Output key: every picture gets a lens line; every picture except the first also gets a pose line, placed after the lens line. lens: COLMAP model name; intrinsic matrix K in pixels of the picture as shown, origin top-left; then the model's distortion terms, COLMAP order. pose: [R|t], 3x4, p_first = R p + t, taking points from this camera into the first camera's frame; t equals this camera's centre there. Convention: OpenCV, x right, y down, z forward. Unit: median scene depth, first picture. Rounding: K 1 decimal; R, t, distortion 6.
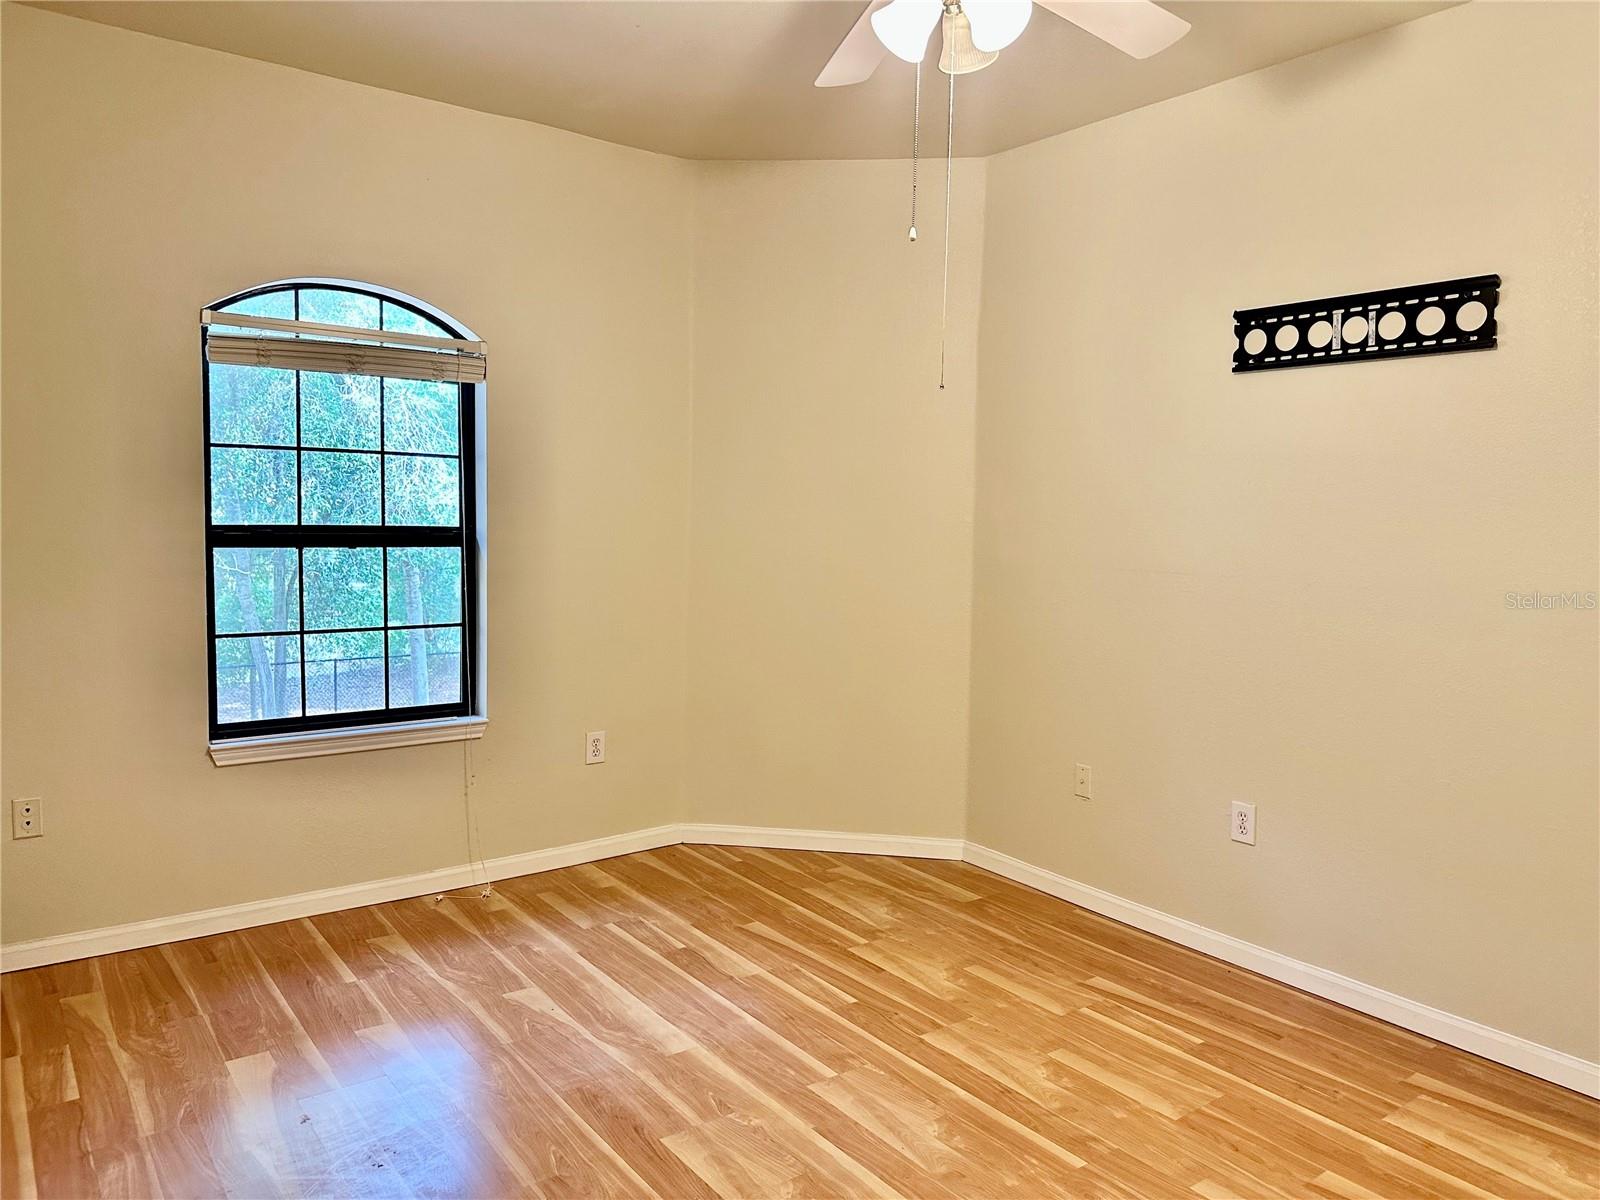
lens RADIAL K [[1116.3, 0, 803.5], [0, 1116.3, 593.4], [0, 0, 1]] dist [0.054350, -0.071022]
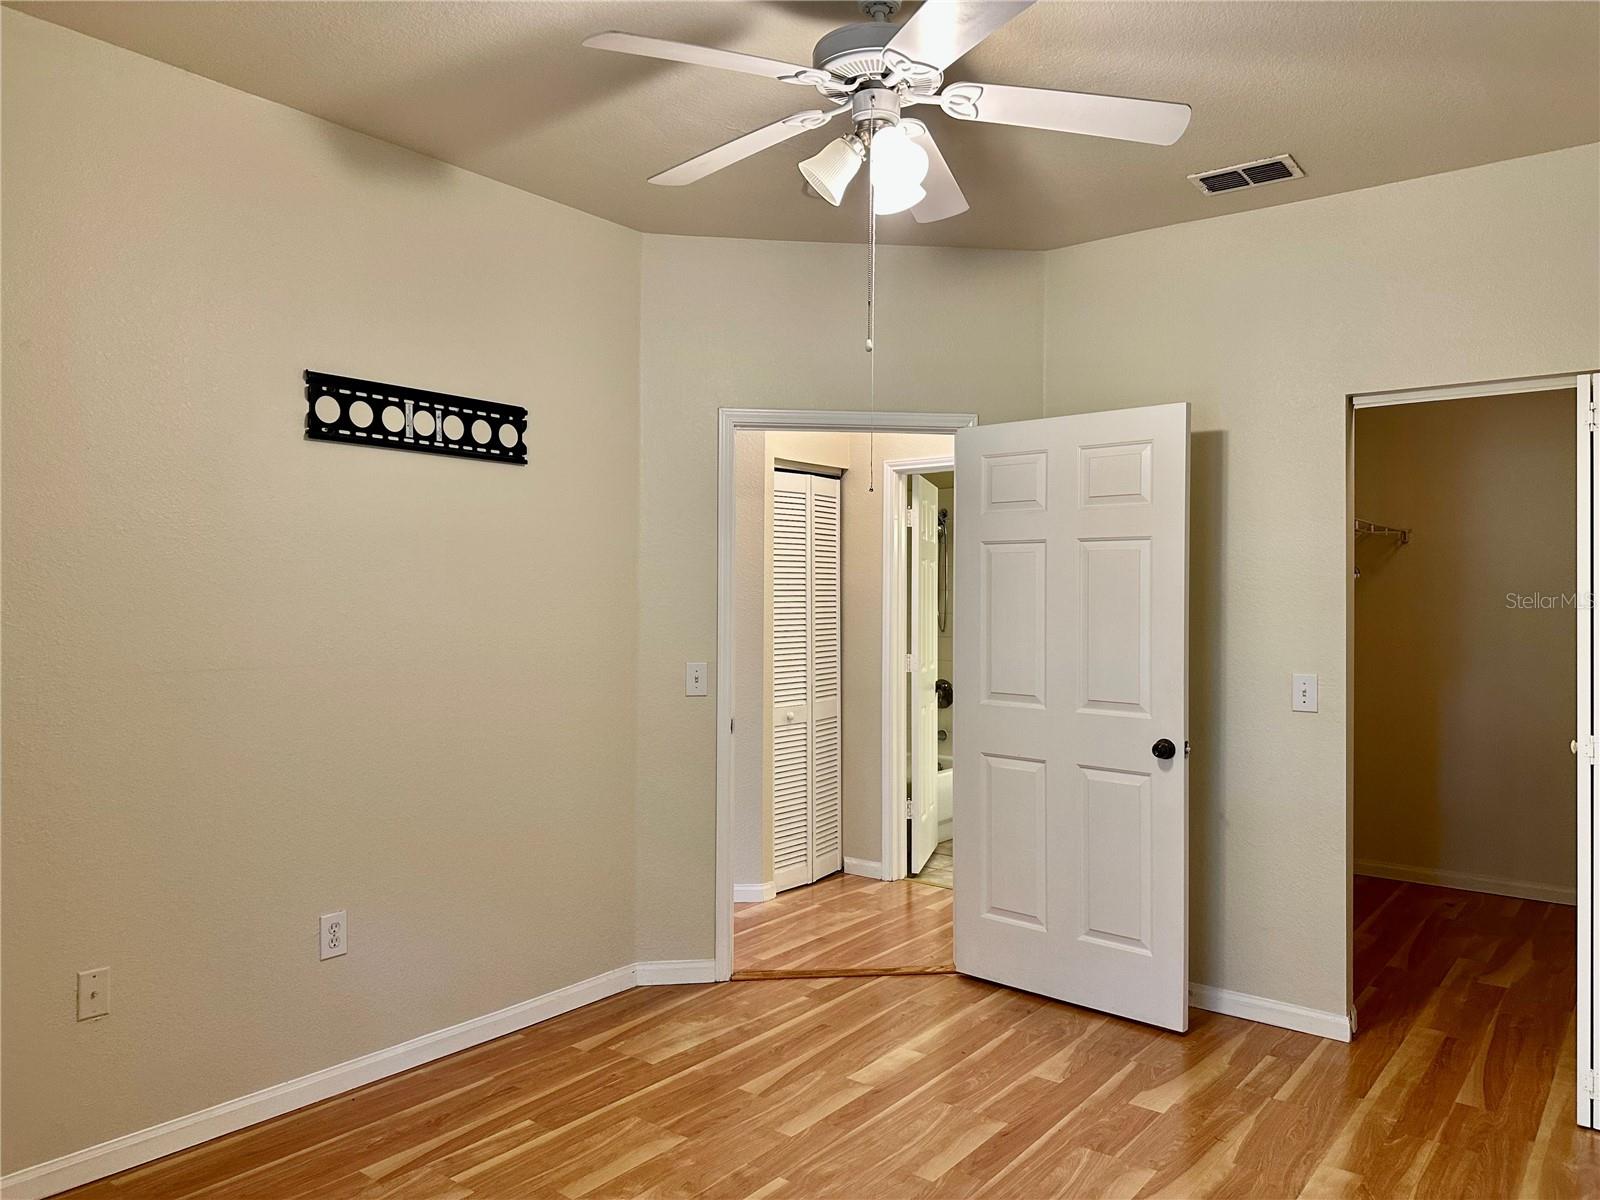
lens RADIAL K [[1116.3, 0, 799.4], [0, 1116.3, 593.6], [0, 0, 1]] dist [0.054350, -0.071022]
pose [[-0.250857, -0.019203, 0.967834, -0.597466], [0.058952, 0.997644, 0.035074, -0.083398], [-0.966227, 0.065854, -0.249134, 0.875088]]
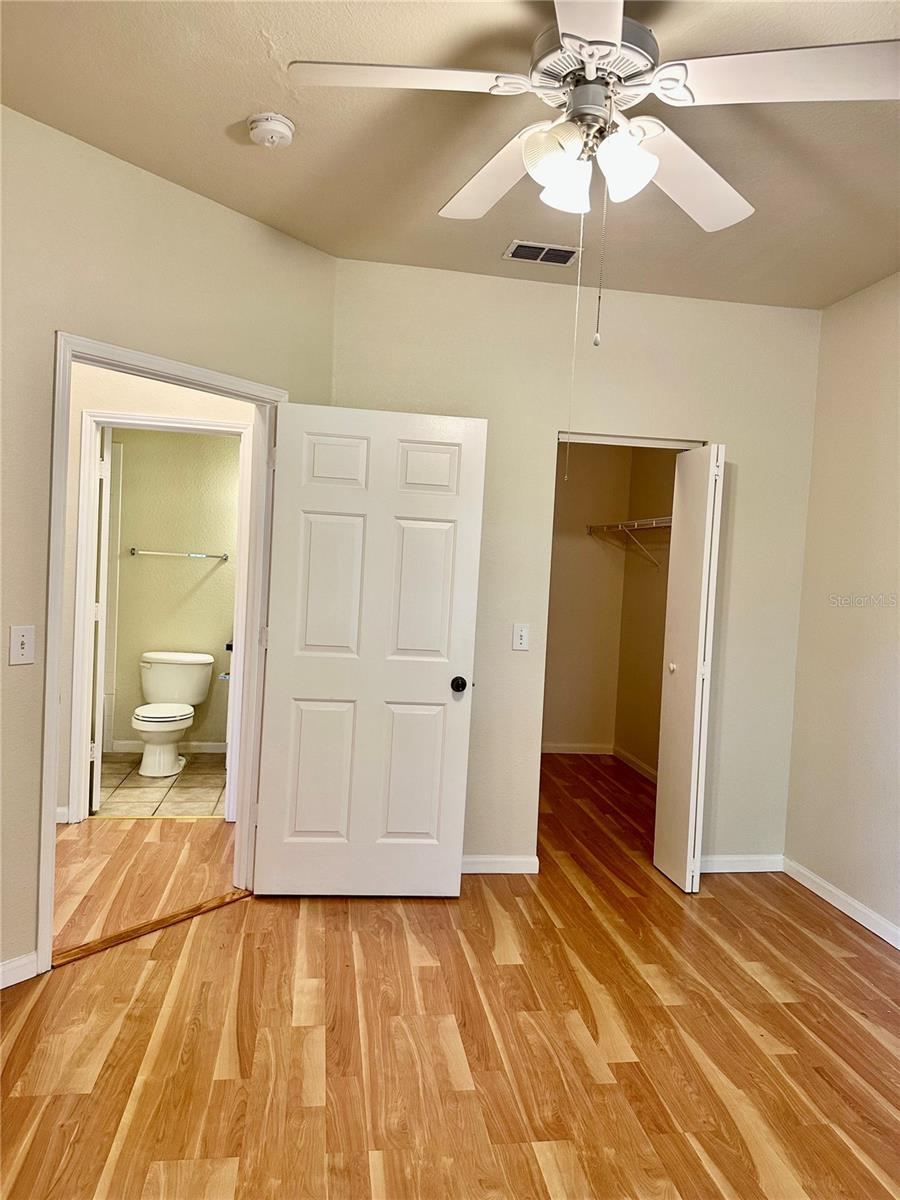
lens RADIAL K [[837.2, 0, 459.2], [0, 837.2, 597.1], [0, 0, 1]] dist [0.054350, -0.071022]
pose [[-0.873733, -0.086306, 0.478687, -0.131989], [-0.035029, 0.992742, 0.115051, -0.104981], [-0.485143, 0.083756, -0.870415, 1.178925]]
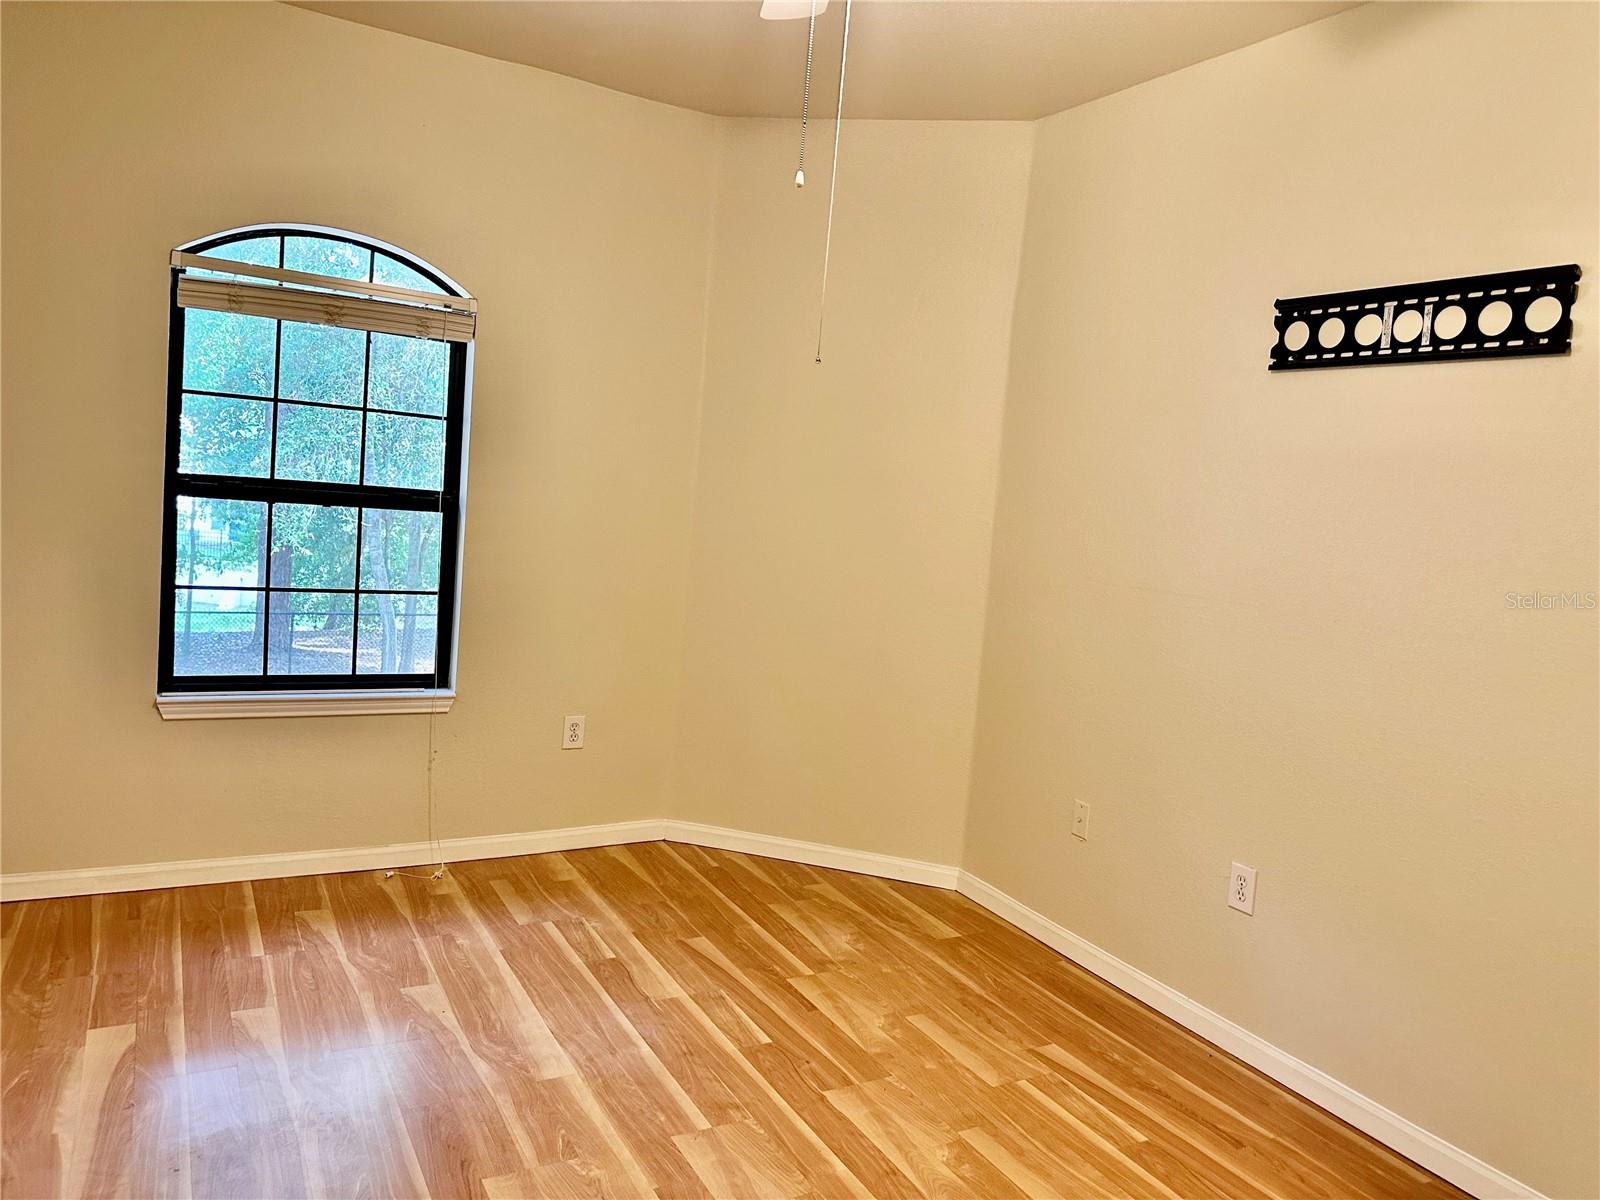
lens RADIAL K [[1116.3, 0, 810.1], [0, 1116.3, 591.1], [0, 0, 1]] dist [0.054350, -0.071022]
pose [[0.990156, 0.074857, -0.118272, 0.150397], [-0.073741, 0.997182, 0.013796, -0.013269], [0.118972, -0.004939, 0.992885, 0.099594]]
